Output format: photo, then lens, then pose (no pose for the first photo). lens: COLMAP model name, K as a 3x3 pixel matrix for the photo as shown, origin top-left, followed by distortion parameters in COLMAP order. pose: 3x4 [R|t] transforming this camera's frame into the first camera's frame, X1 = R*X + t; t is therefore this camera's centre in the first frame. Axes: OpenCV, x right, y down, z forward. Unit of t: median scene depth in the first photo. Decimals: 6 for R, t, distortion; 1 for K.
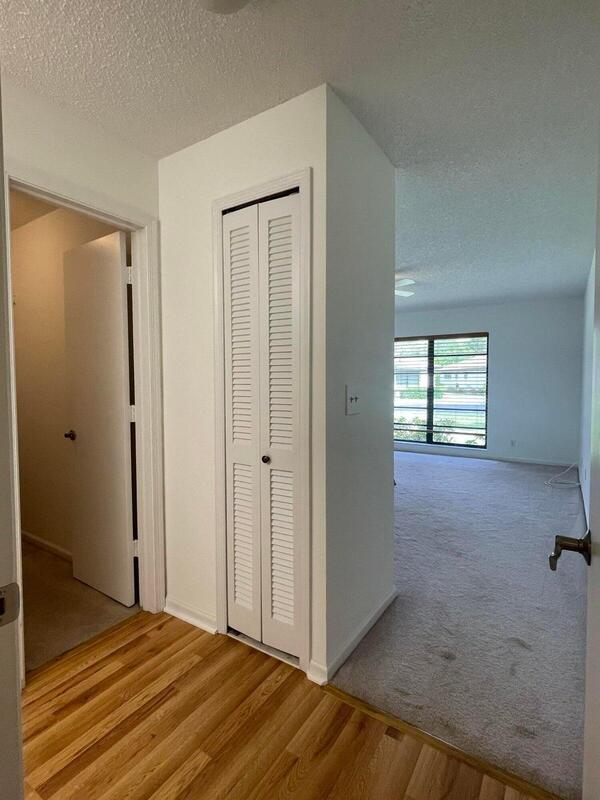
lens RADIAL K [[395.2, 0, 299.3], [0, 395.2, 401.1], [0, 0, 1]] dist [0.002100, 0.000491]
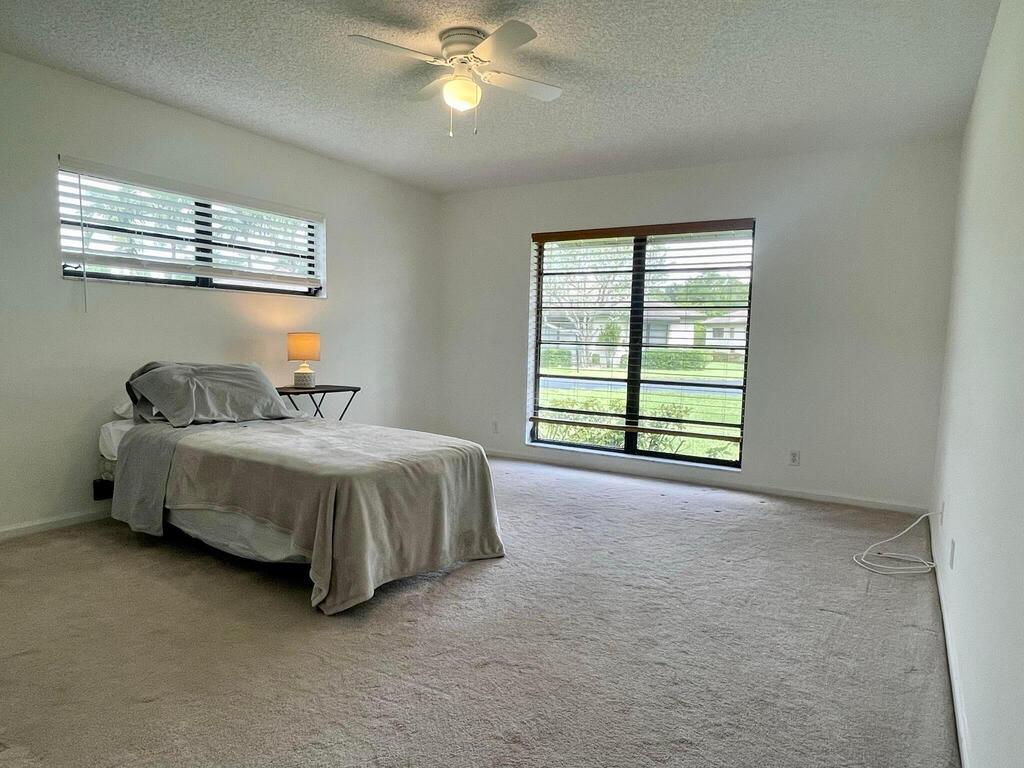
lens RADIAL K [[661.6, 0, 510.2], [0, 661.6, 384.2], [0, 0, 1]] dist [-0.002986, -0.003094]
pose [[0.998119, 0.027372, 0.054856, 0.137260], [-0.028311, 0.999464, 0.016412, 0.013325], [-0.054377, -0.017935, 0.998359, 0.207021]]
